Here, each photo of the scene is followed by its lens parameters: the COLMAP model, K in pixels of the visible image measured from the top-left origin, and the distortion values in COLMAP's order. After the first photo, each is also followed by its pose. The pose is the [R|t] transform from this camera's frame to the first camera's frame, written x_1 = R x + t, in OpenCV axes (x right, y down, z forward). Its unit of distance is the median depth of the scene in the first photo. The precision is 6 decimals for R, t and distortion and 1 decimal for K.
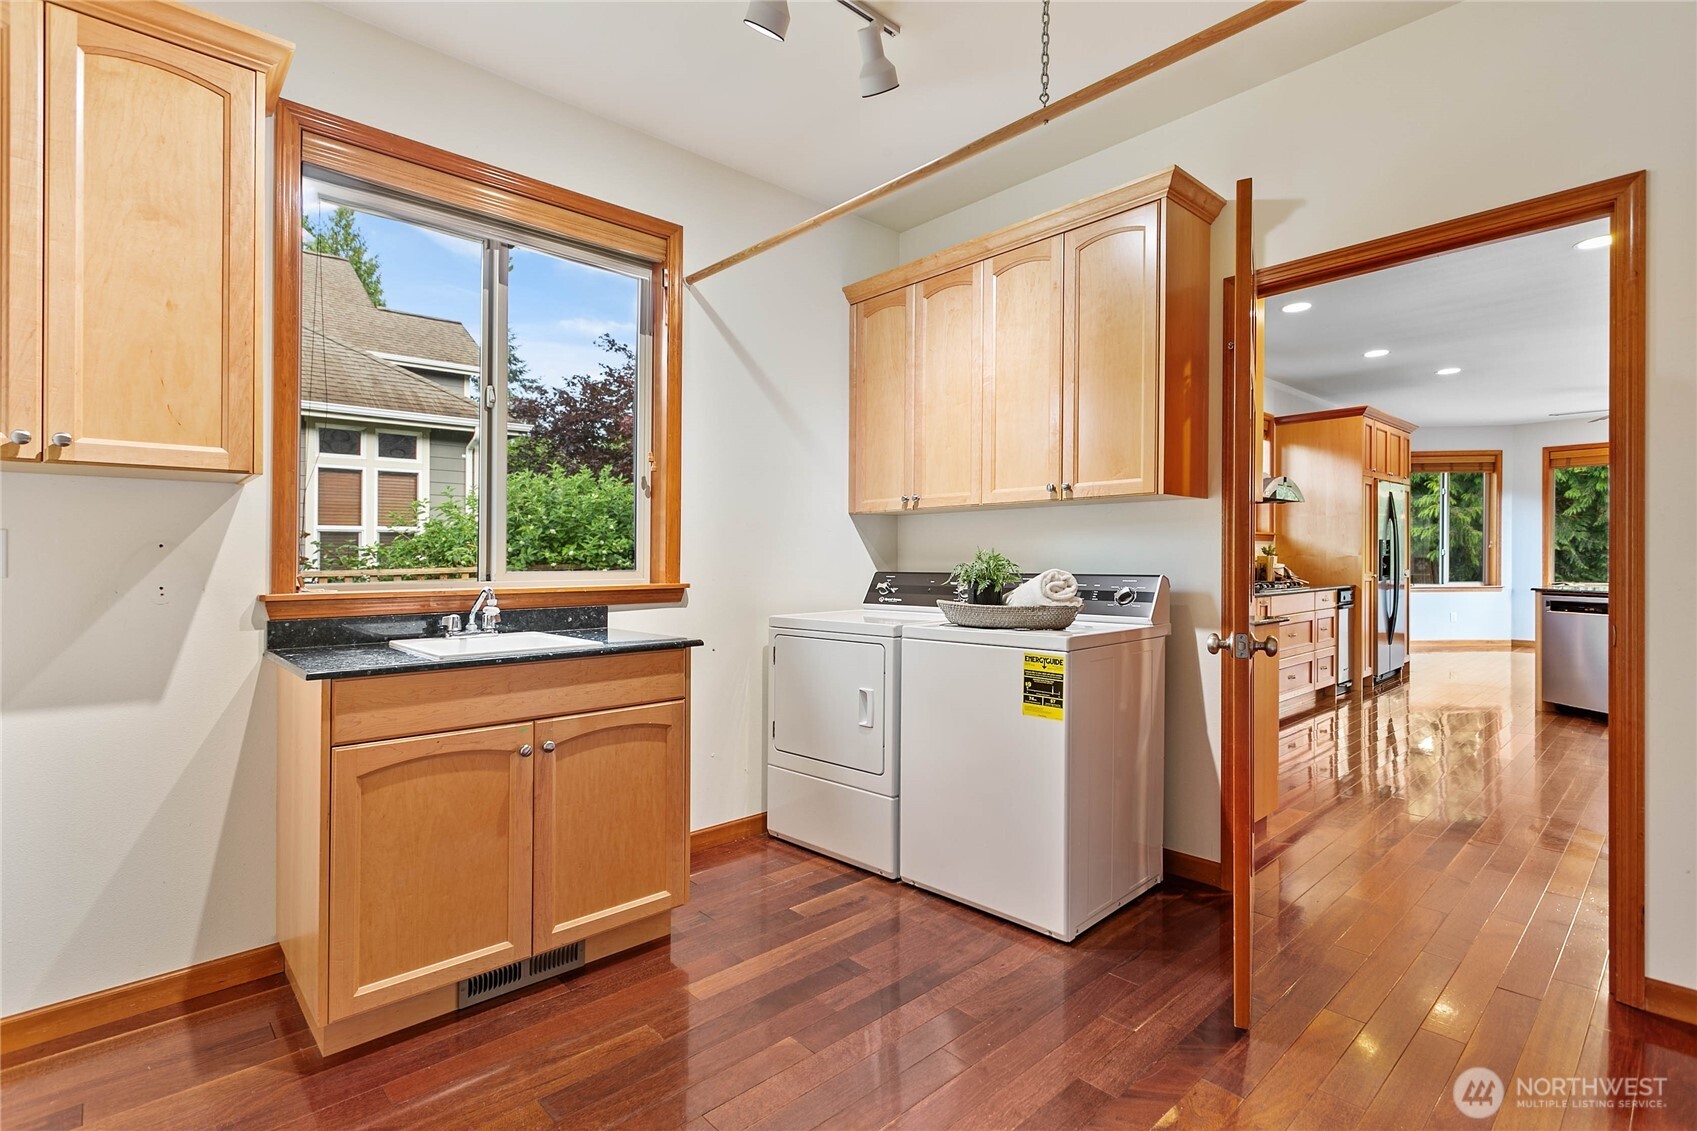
lens RADIAL K [[816.8, 0, 840.0], [0, 816.8, 580.2], [0, 0, 1]] dist [0.005366, 0.000445]
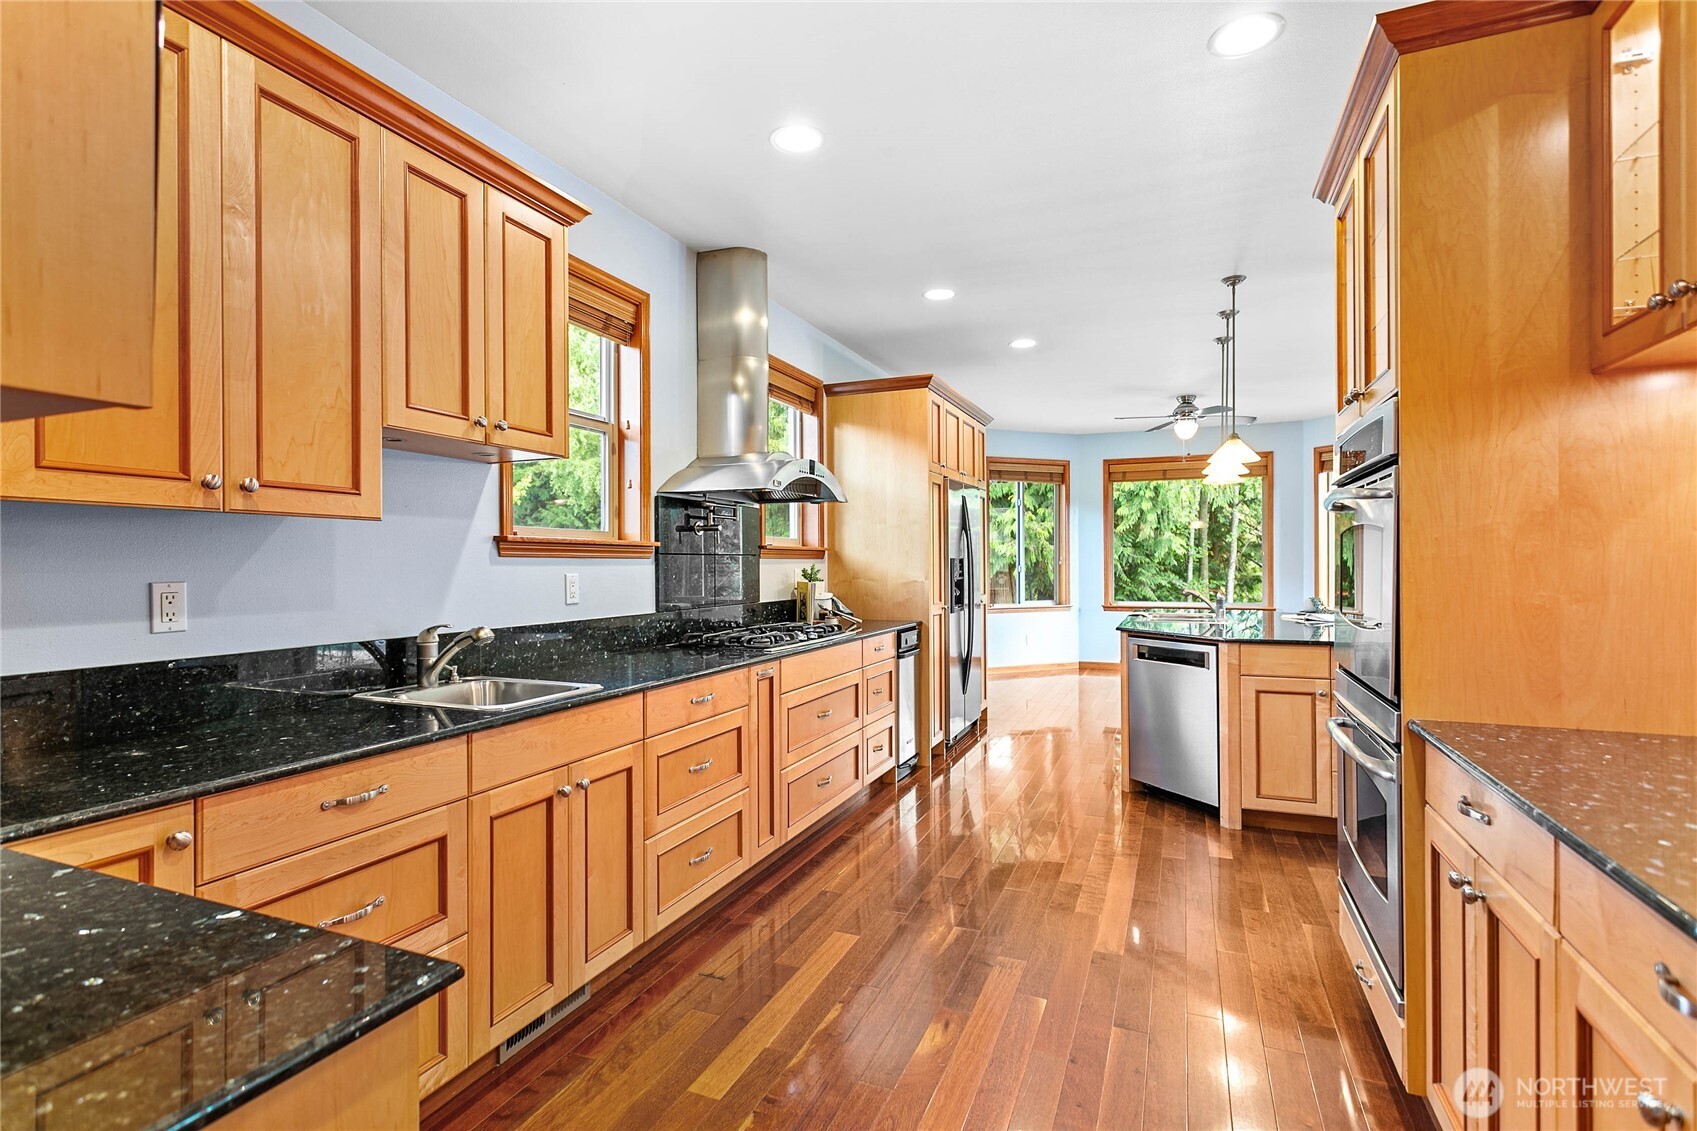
lens RADIAL K [[816.8, 0, 840.8], [0, 816.8, 567.4], [0, 0, 1]] dist [0.005366, 0.000445]
pose [[0.912392, 0.003382, 0.409304, 0.254868], [0.005199, 0.999789, -0.019851, -0.026473], [-0.409284, 0.020240, 0.912182, 0.350750]]
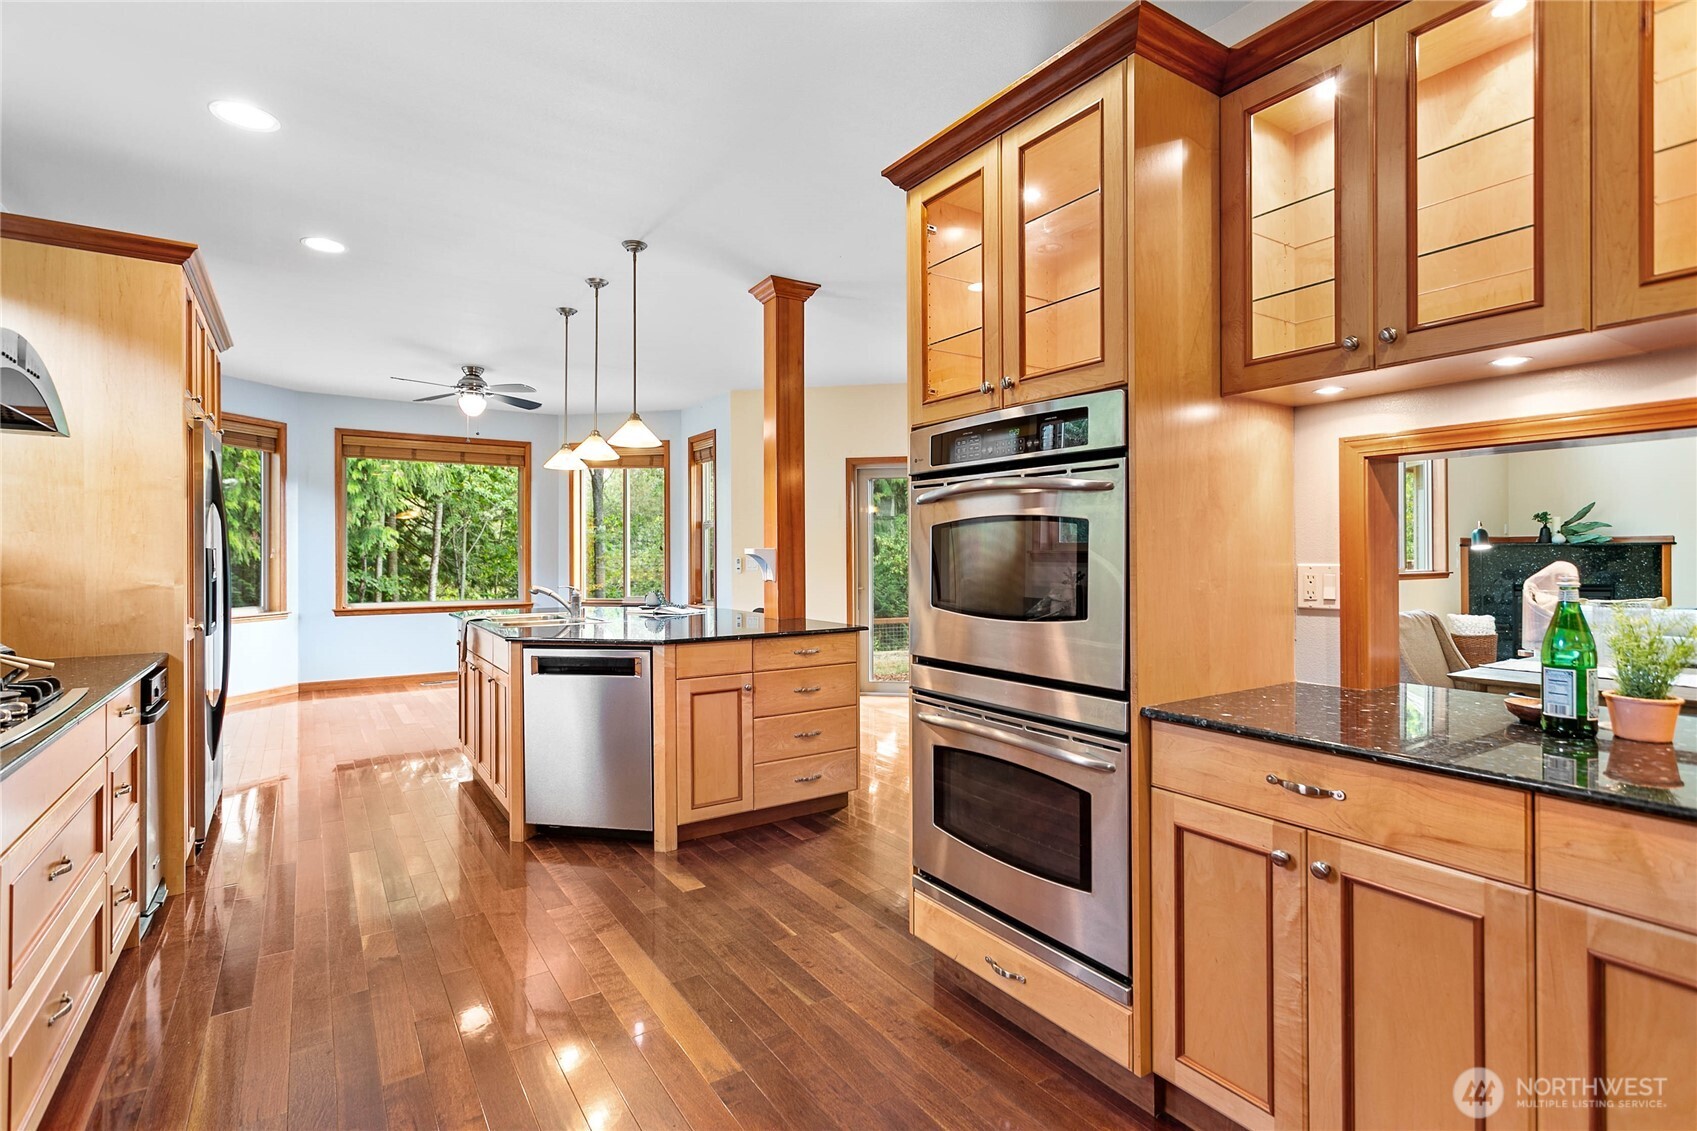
lens RADIAL K [[816.8, 0, 846.9], [0, 816.8, 551.6], [0, 0, 1]] dist [0.005366, 0.000445]
pose [[0.168433, 0.011496, 0.985646, 0.249874], [0.024518, 0.999574, -0.015848, -0.030641], [-0.985408, 0.026835, 0.168079, 0.544402]]
